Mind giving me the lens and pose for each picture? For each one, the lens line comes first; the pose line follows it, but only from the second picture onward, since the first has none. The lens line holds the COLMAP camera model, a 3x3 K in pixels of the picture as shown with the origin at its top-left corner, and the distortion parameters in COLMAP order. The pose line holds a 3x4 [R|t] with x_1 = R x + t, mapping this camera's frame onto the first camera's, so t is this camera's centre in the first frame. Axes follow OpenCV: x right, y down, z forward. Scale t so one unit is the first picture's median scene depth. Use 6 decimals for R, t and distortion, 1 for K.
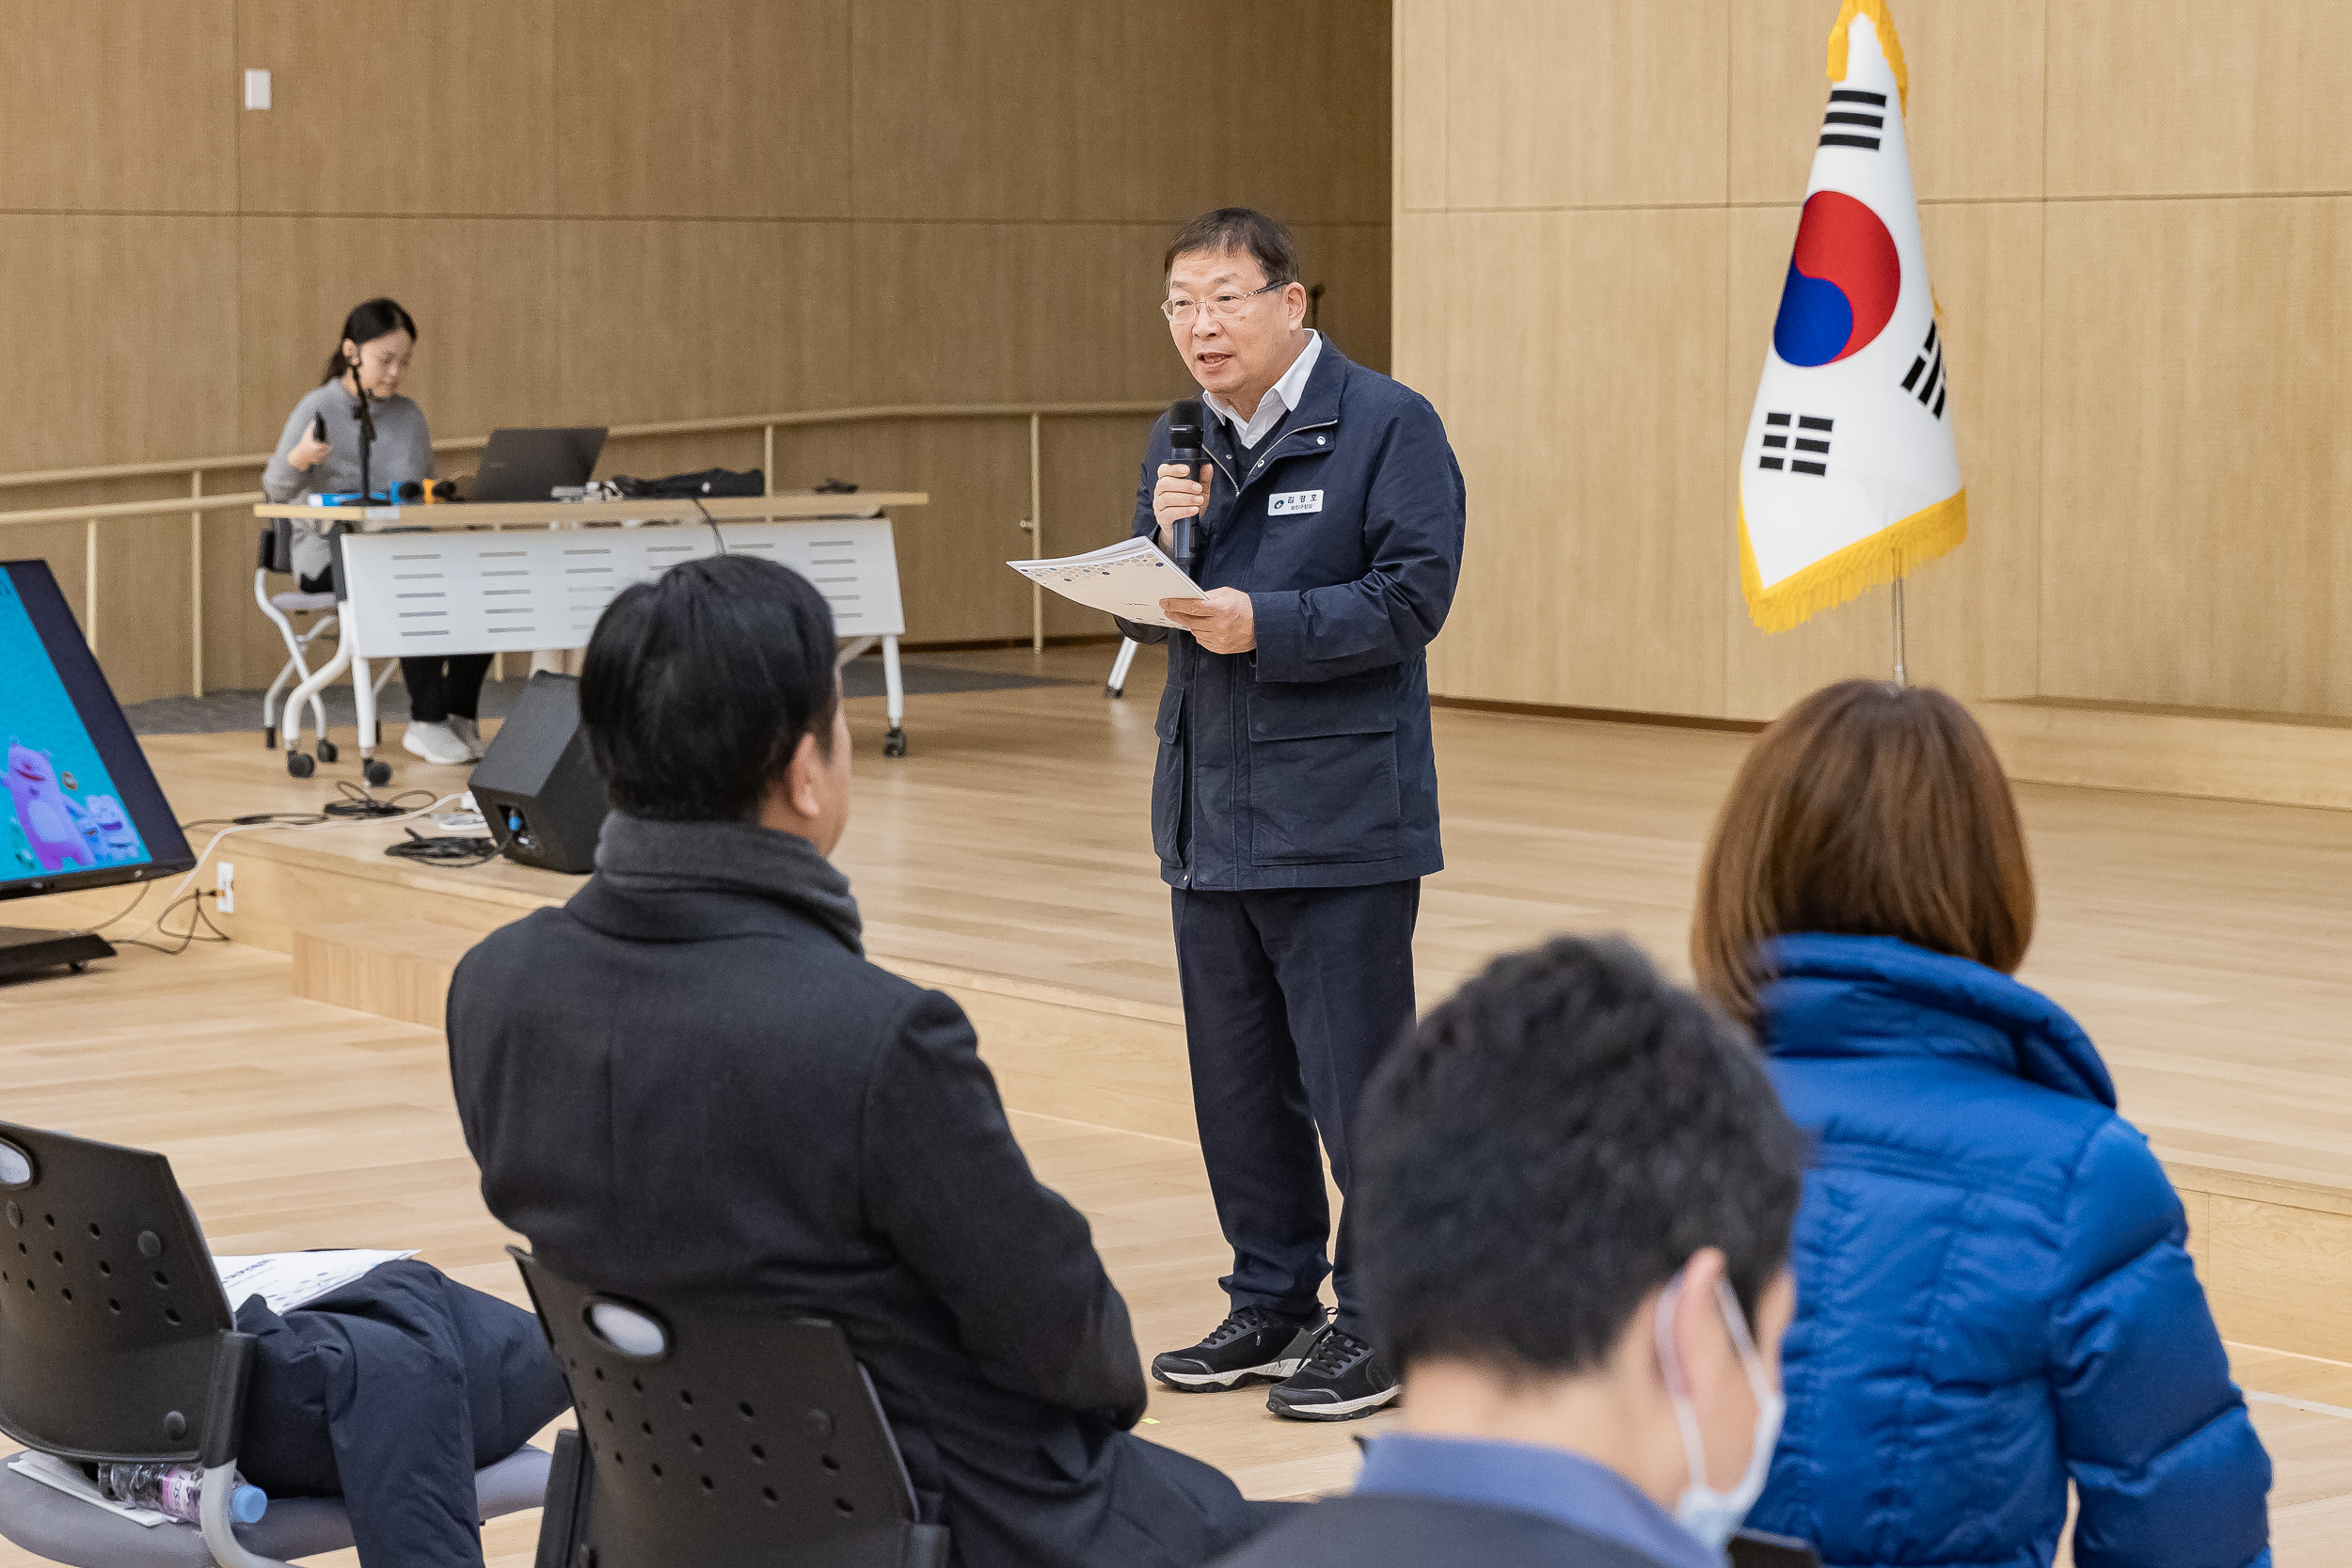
lens RADIAL K [[5963.9, 0, 1190.8], [0, 5963.9, 707.3], [0, 0, 1]] dist [0.080834, 0.000000]
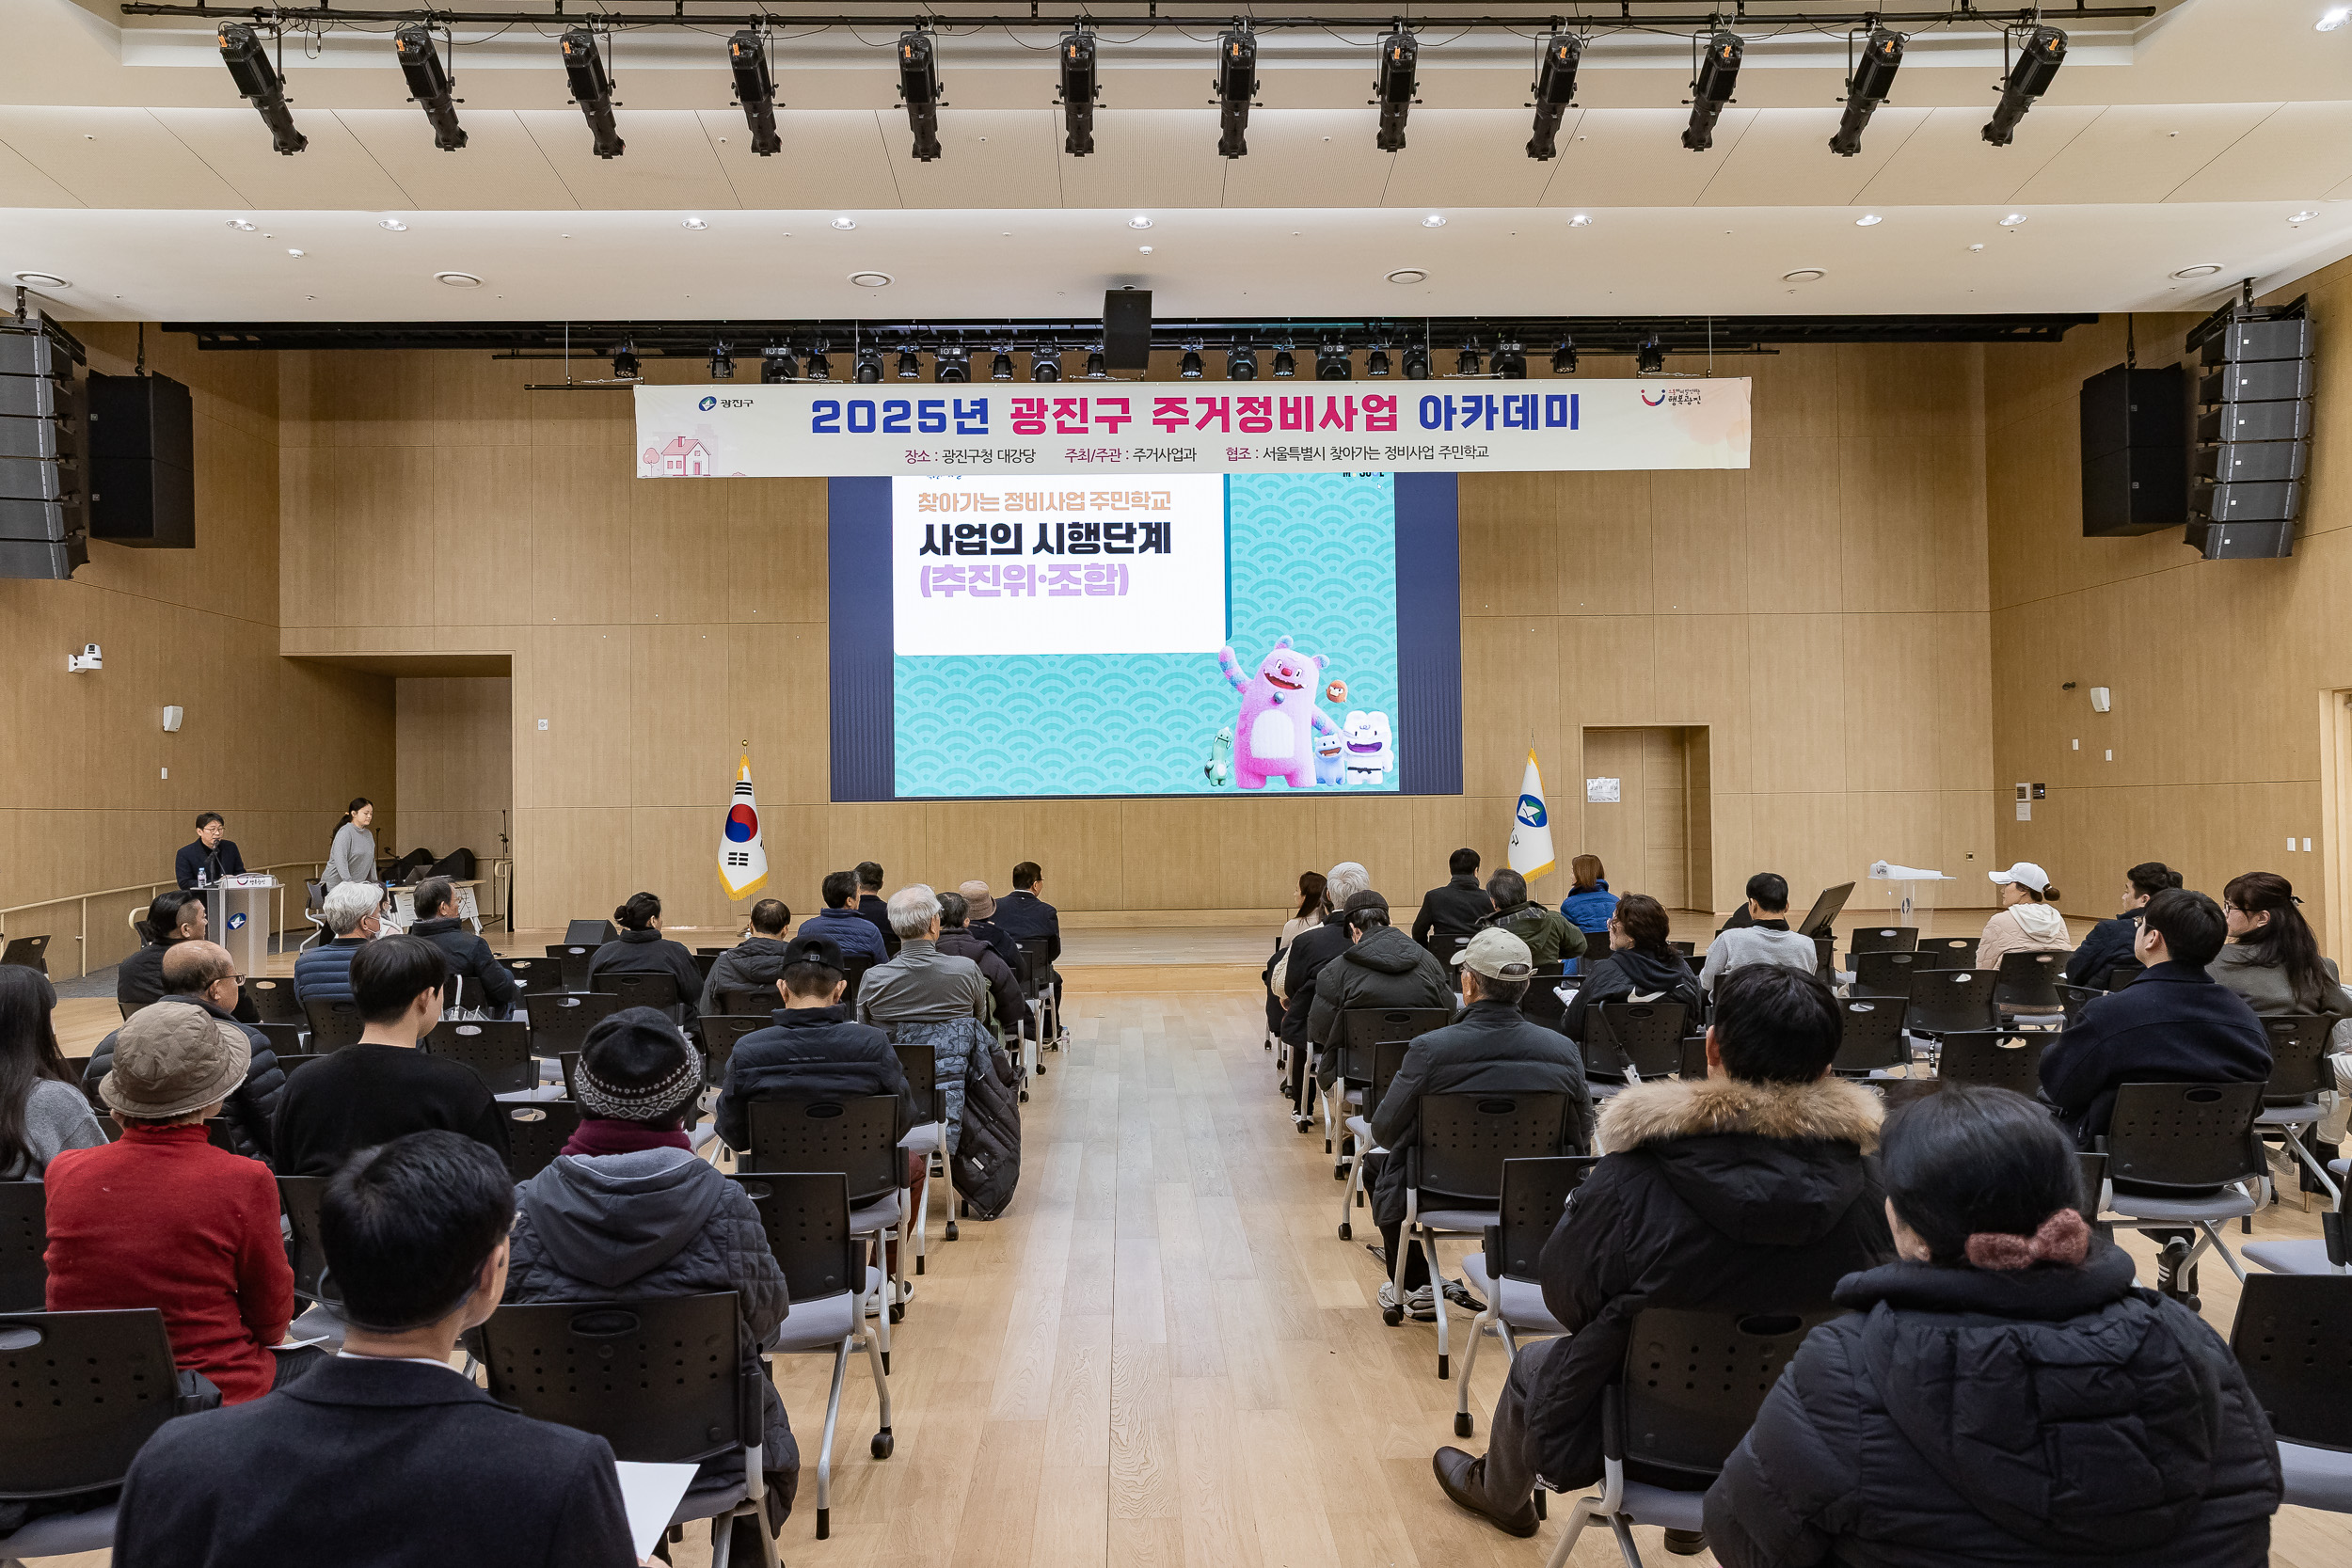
lens RADIAL K [[1581.1, 0, 1204.2], [0, 1581.1, 789.8], [0, 0, 1]] dist [-0.025872, 0.052178]
pose [[0.601006, 0.007033, 0.799213, -0.646996], [0.068193, 0.995864, -0.060044, -0.000357], [-0.796330, 0.090587, 0.598041, -0.007307]]
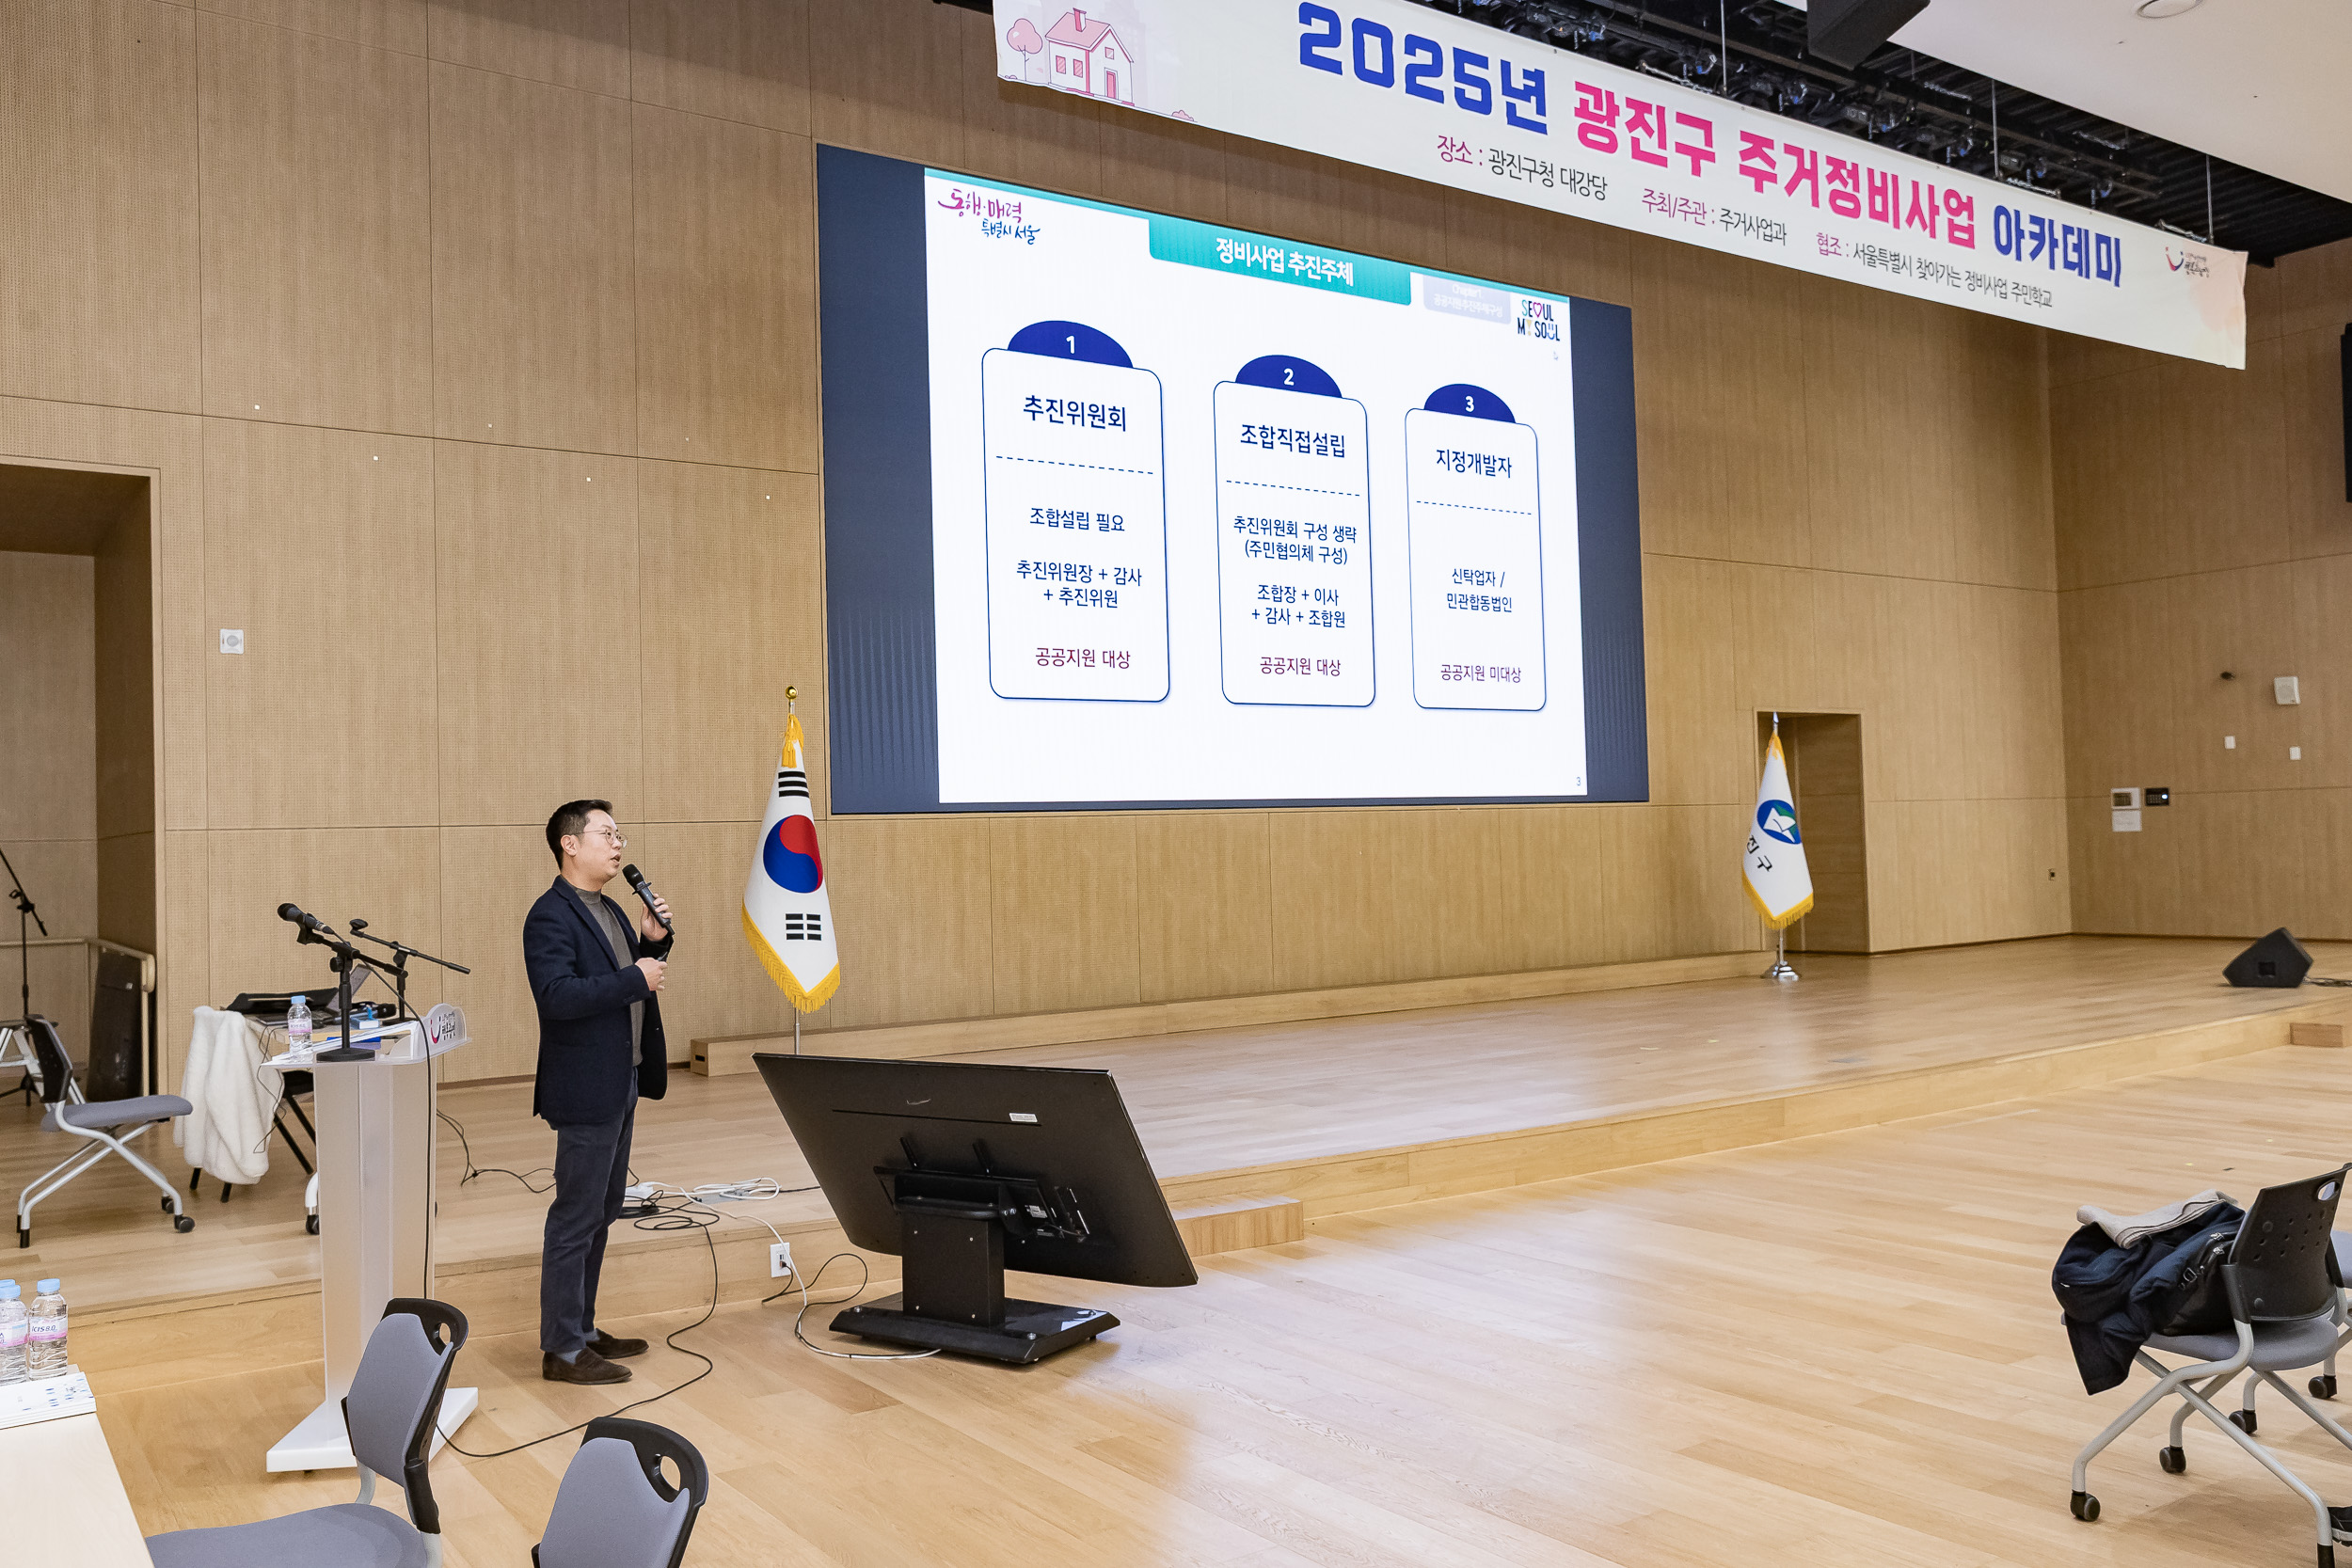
lens RADIAL K [[1860.1, 0, 1199.3], [0, 1860.1, 778.3], [0, 0, 1]] dist [-0.019373, 0.050957]
pose [[0.079985, 0.033001, 0.996250, -0.581724], [0.098530, 0.994295, -0.040847, -0.056412], [-0.991914, 0.101428, 0.076277, 0.793780]]
